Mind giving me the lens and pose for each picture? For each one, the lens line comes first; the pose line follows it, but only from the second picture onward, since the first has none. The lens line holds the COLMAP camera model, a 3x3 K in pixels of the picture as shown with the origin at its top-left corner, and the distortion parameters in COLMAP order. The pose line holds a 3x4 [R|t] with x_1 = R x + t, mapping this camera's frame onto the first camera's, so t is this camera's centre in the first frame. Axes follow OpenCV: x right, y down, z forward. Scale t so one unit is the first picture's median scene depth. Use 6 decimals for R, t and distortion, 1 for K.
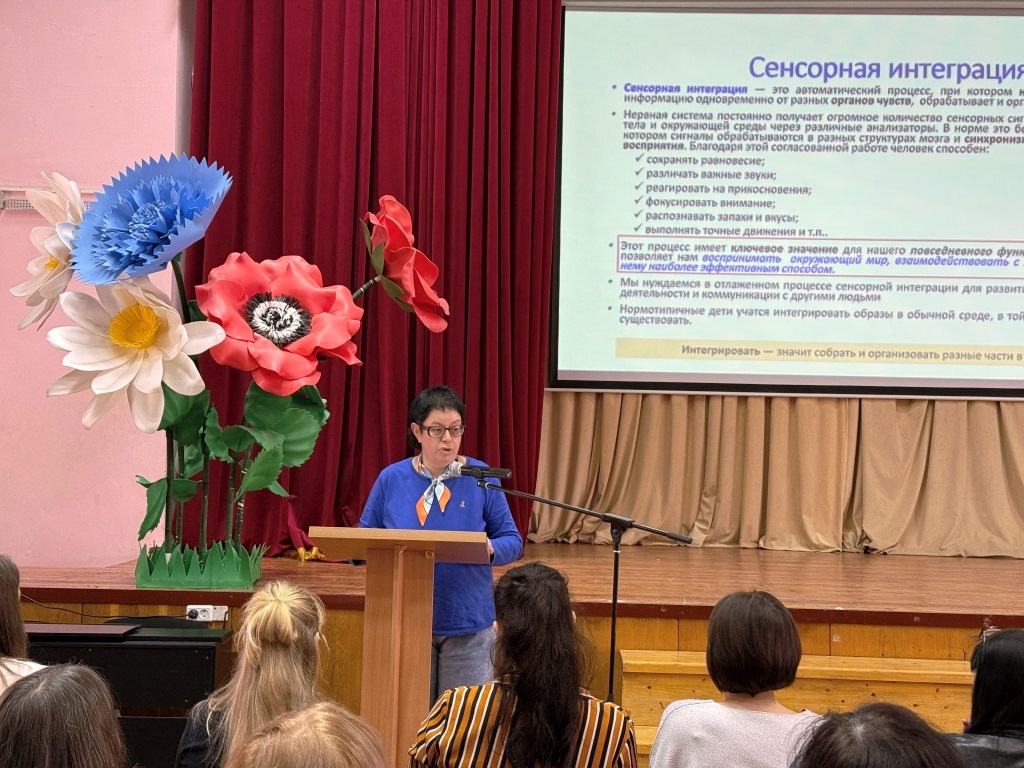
lens RADIAL K [[1417.3, 0, 512.0], [0, 1417.3, 384.0], [0, 0, 1]] dist [0.169030, -0.230978]
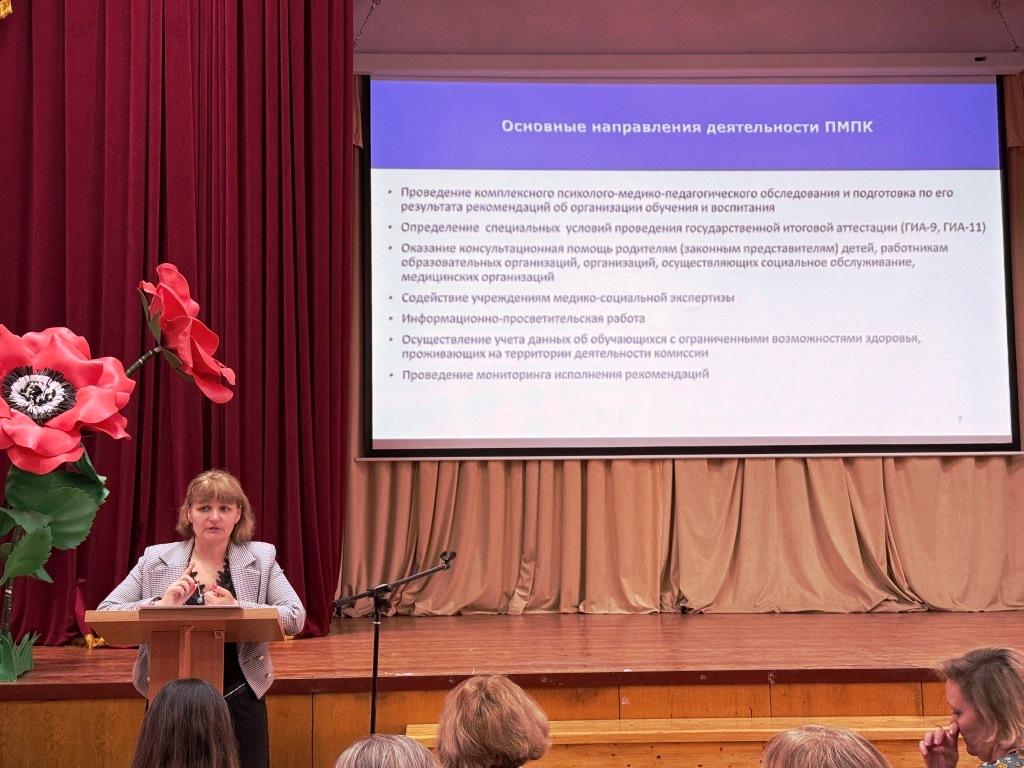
lens RADIAL K [[1417.3, 0, 512.0], [0, 1417.3, 384.0], [0, 0, 1]] dist [0.169030, -0.230978]
pose [[0.995725, -0.025916, 0.088653, 0.050889], [0.030351, 0.998335, -0.049054, 0.003720], [-0.087234, 0.051535, 0.994854, 0.011108]]
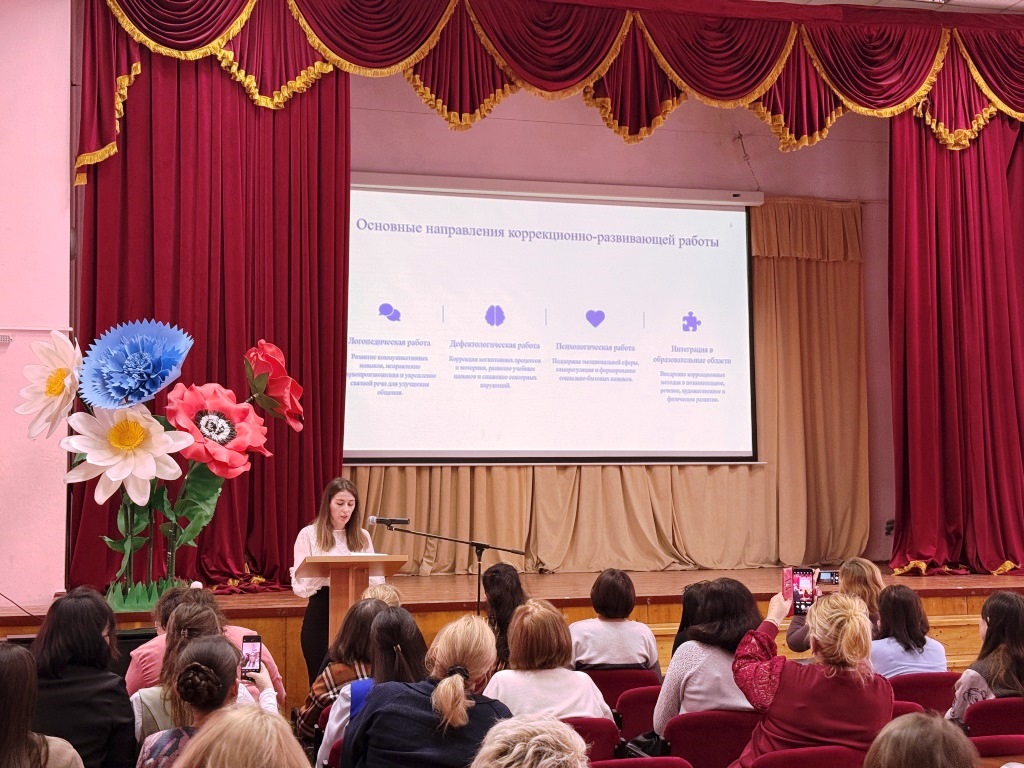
lens RADIAL K [[1417.3, 0, 512.0], [0, 1417.3, 384.0], [0, 0, 1]] dist [0.169030, -0.230978]
pose [[0.951610, -0.006753, 0.307233, -0.255956], [0.019401, 0.999084, -0.038133, -0.021438], [-0.306694, 0.042249, 0.950870, -0.420167]]
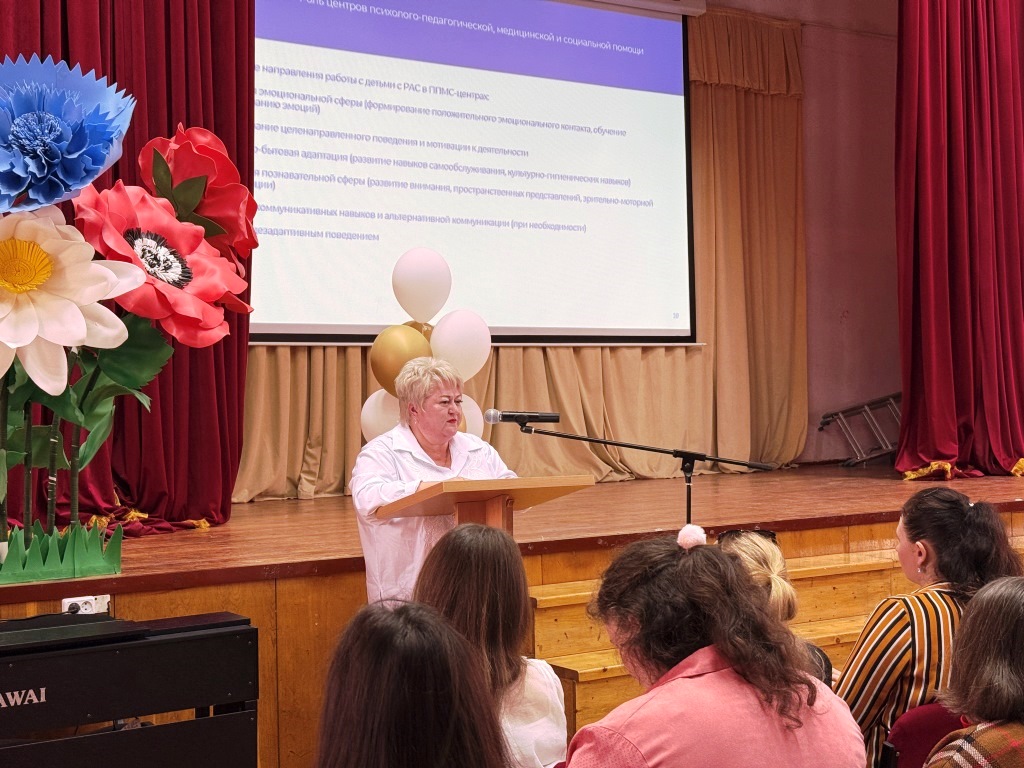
lens RADIAL K [[1421.3, 0, 512.0], [0, 1421.3, 384.0], [0, 0, 1]] dist [0.188317, -0.362671]
pose [[0.820474, -0.033130, 0.570723, -0.379388], [0.016262, 0.999268, 0.034629, 0.002661], [-0.571453, -0.019131, 0.820412, 0.122041]]
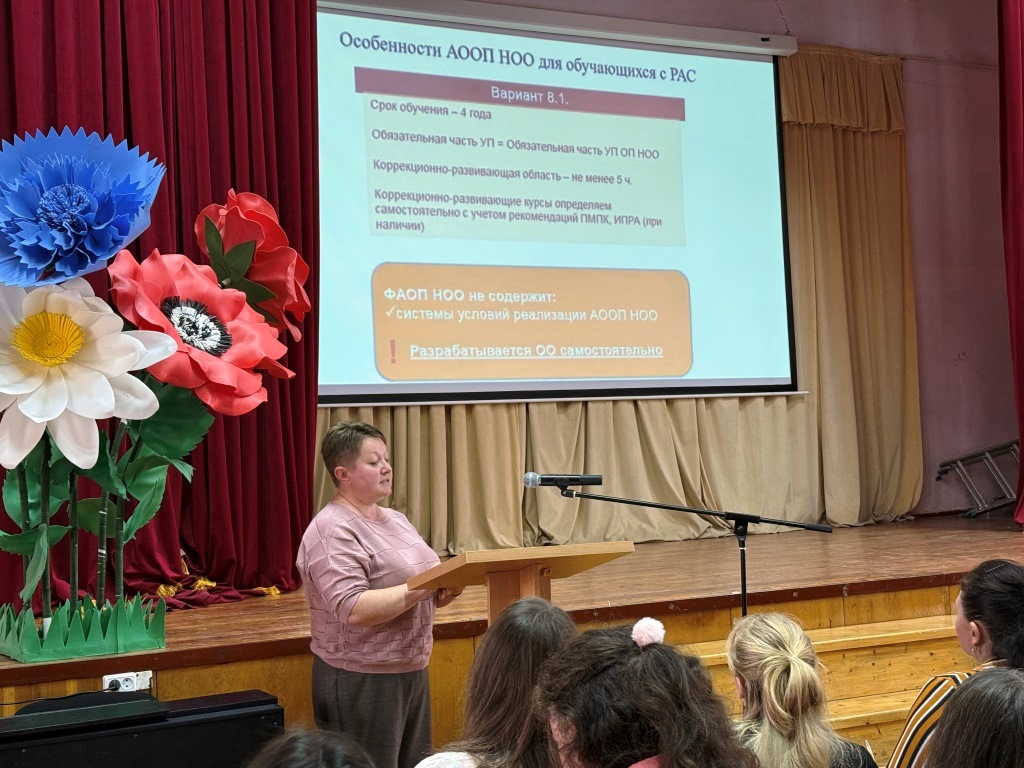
lens RADIAL K [[1420.1, 0, 502.6], [0, 1420.1, 386.1], [0, 0, 1]] dist [0.155778, -0.134672]
pose [[0.873697, -0.037146, 0.485051, -0.327034], [0.044015, 0.999027, -0.002776, 0.000203], [-0.484476, 0.023775, 0.874481, 0.123591]]
